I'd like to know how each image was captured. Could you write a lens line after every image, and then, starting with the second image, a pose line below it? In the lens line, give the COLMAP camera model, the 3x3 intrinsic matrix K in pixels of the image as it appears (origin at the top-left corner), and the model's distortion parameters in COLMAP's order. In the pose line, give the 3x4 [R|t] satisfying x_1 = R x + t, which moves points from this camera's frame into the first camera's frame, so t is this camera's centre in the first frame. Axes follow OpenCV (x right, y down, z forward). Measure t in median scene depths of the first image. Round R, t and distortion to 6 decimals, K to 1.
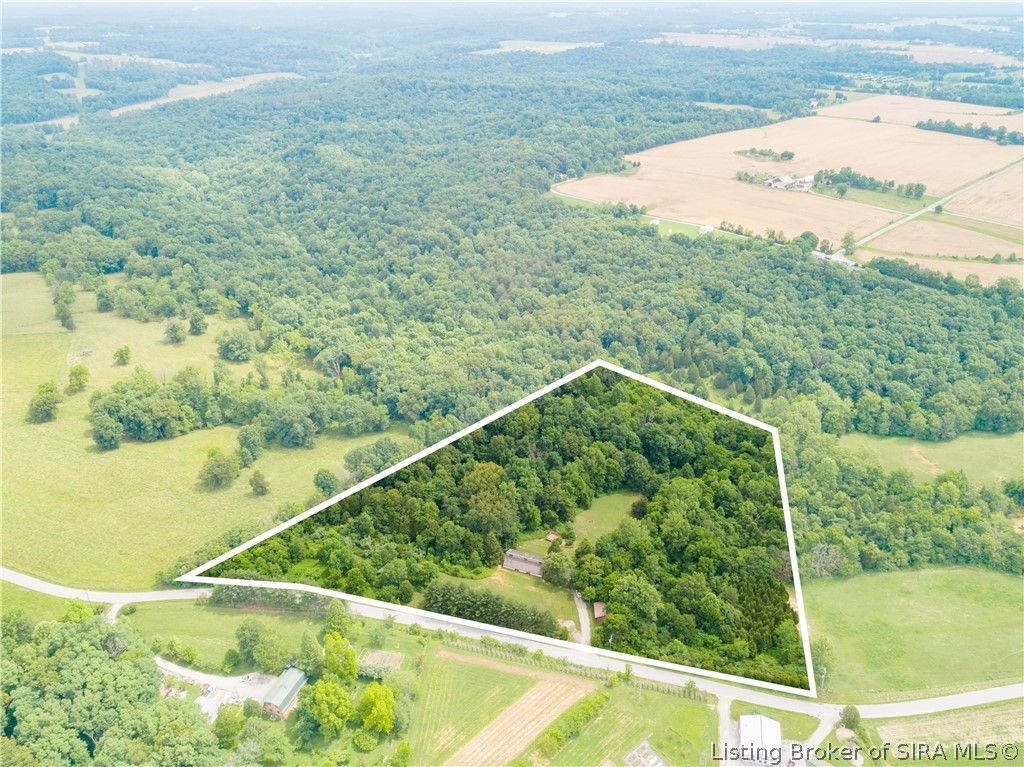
lens RADIAL K [[774.1, 0, 513.9], [0, 774.1, 385.9], [0, 0, 1]] dist [-0.016731, 0.002803]
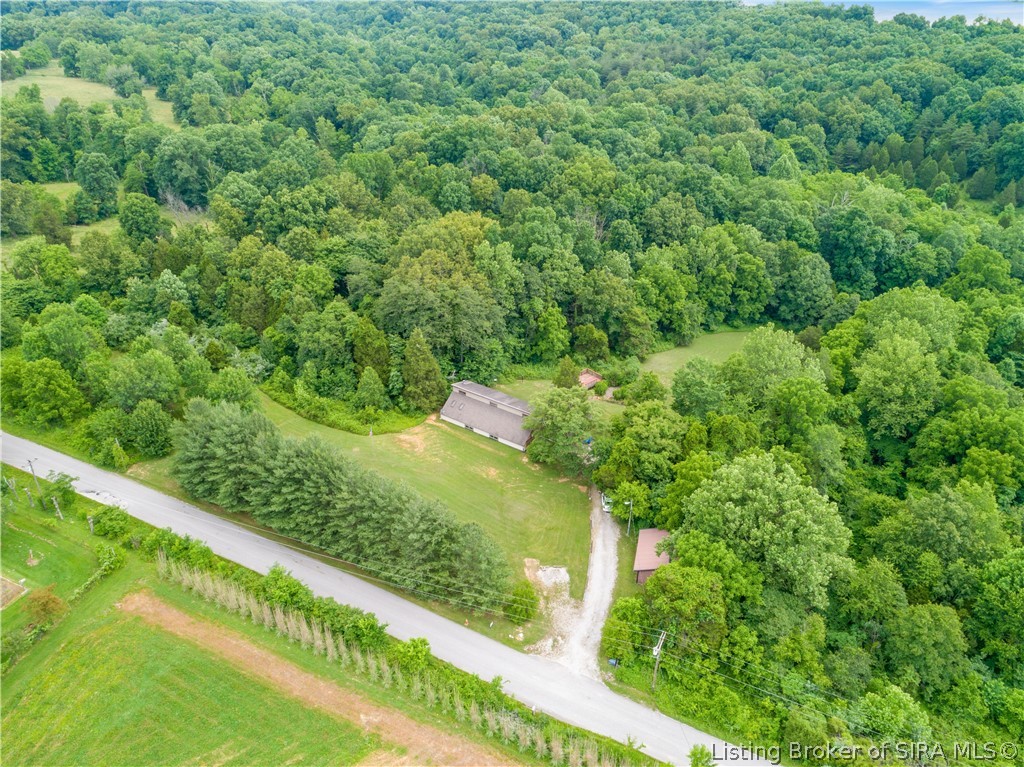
lens RADIAL K [[774.1, 0, 513.9], [0, 774.1, 385.9], [0, 0, 1]] dist [-0.016731, 0.002803]
pose [[0.975857, 0.107152, -0.190319, 0.100164], [-0.094350, 0.992700, 0.075128, 0.181910], [0.196980, -0.055358, 0.978843, 0.605078]]
